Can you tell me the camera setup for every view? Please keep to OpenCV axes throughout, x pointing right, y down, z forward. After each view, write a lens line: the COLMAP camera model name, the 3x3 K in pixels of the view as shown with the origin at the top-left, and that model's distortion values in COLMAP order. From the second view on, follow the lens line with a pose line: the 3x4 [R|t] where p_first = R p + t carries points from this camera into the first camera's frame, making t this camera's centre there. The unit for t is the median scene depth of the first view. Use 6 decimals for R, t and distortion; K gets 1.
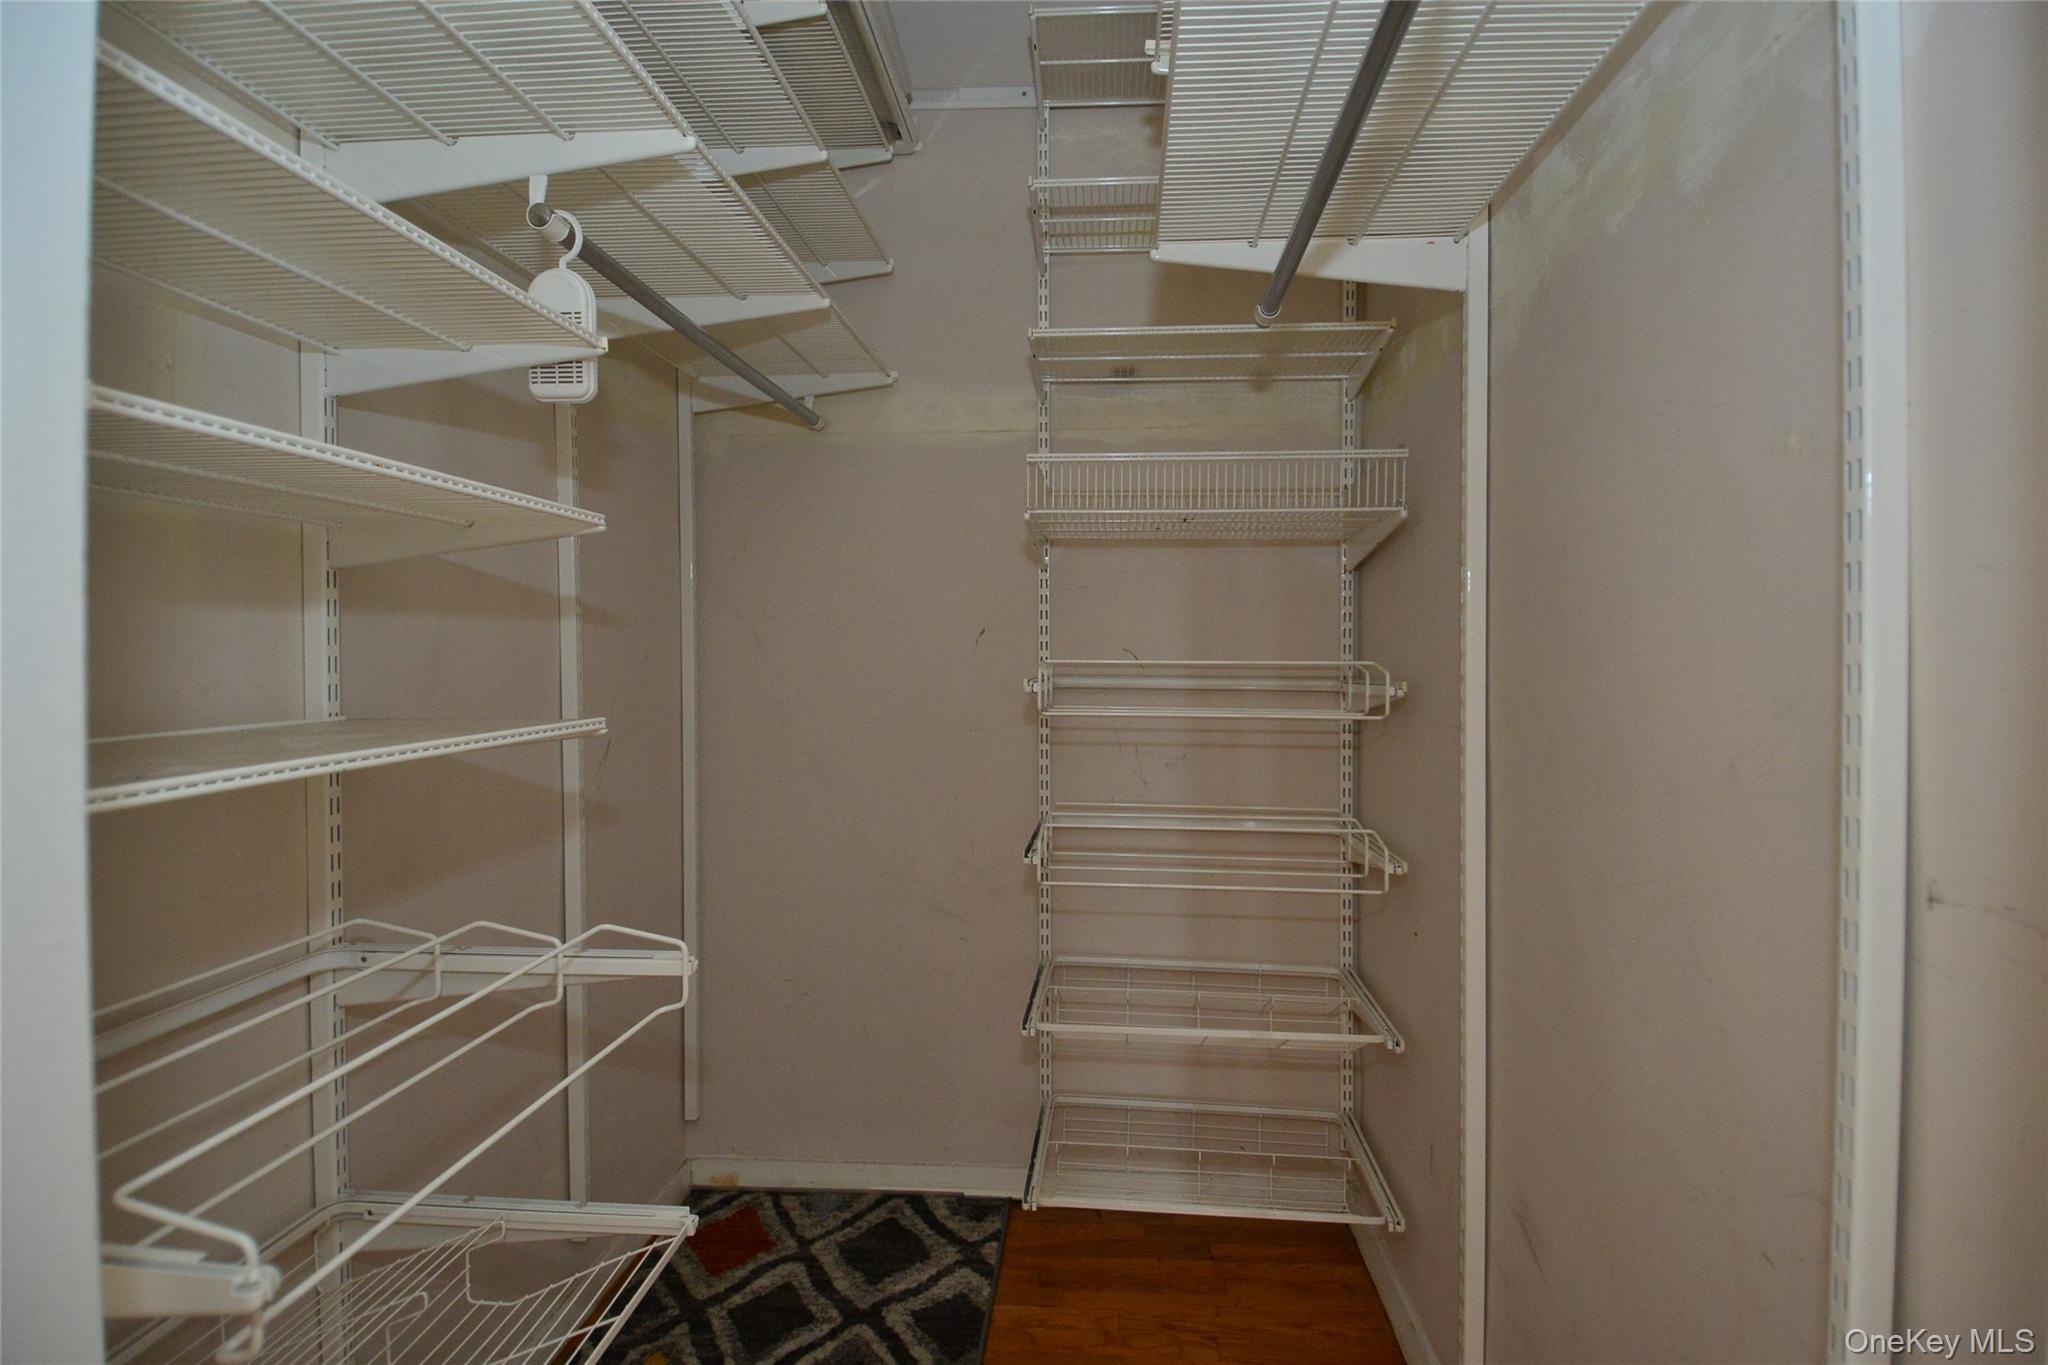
lens RADIAL K [[1056.6, 0, 1025.9], [0, 1056.6, 667.3], [0, 0, 1]] dist [0.053939, -0.058942]
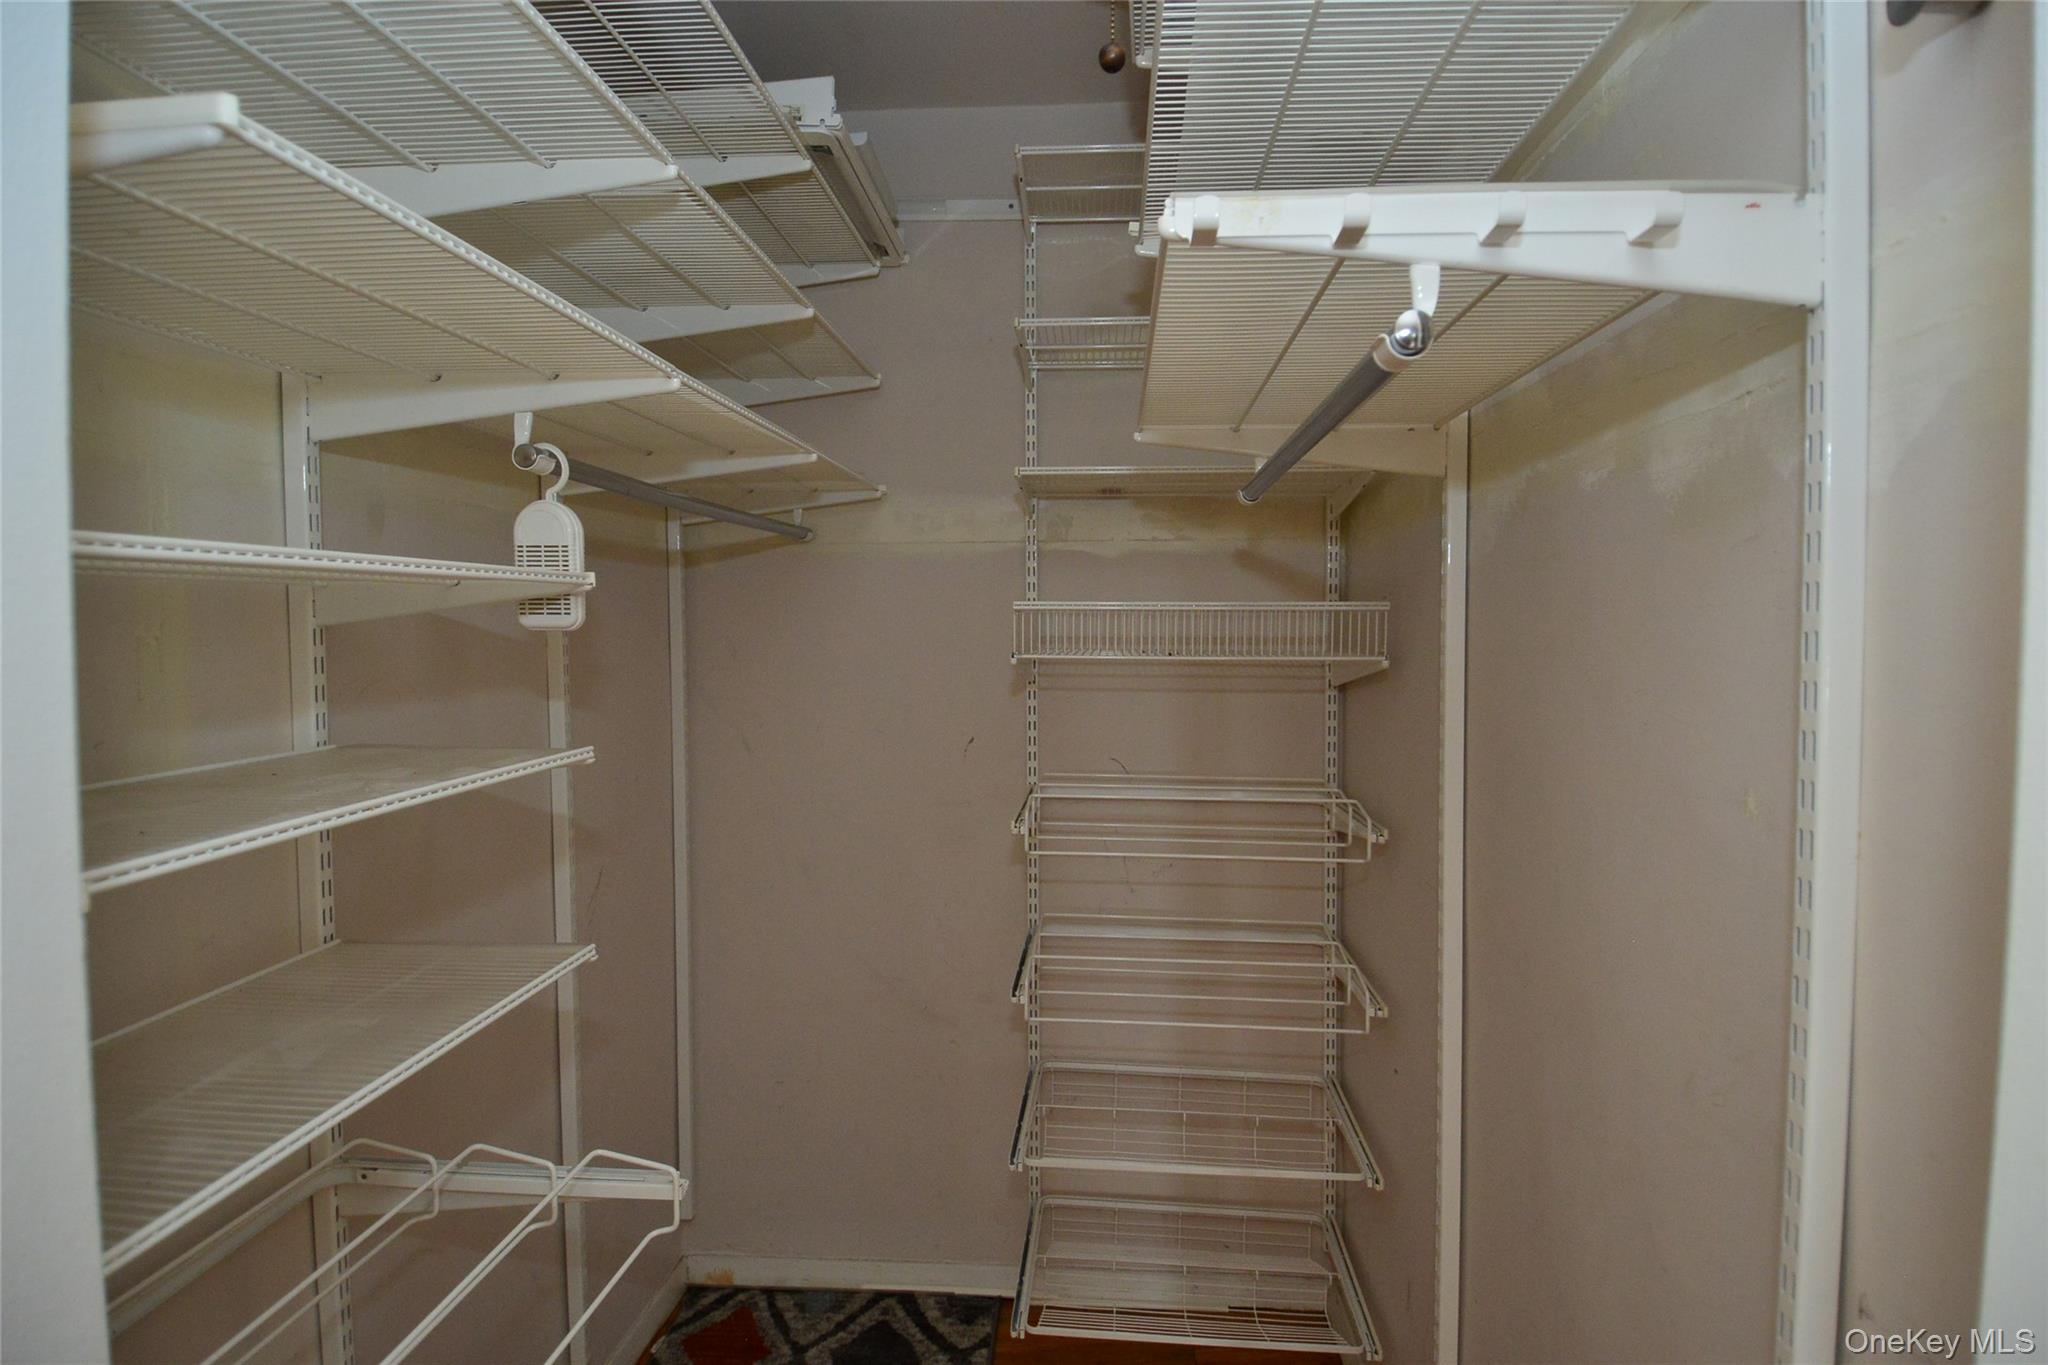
lens RADIAL K [[1063.5, 0, 1044.7], [0, 1063.5, 655.1], [0, 0, 1]] dist [-0.002737, -0.027097]
pose [[0.999562, -0.002340, 0.029501, -0.000371], [0.001694, 0.999758, 0.021930, -0.140993], [-0.029545, -0.021871, 0.999324, -0.002145]]
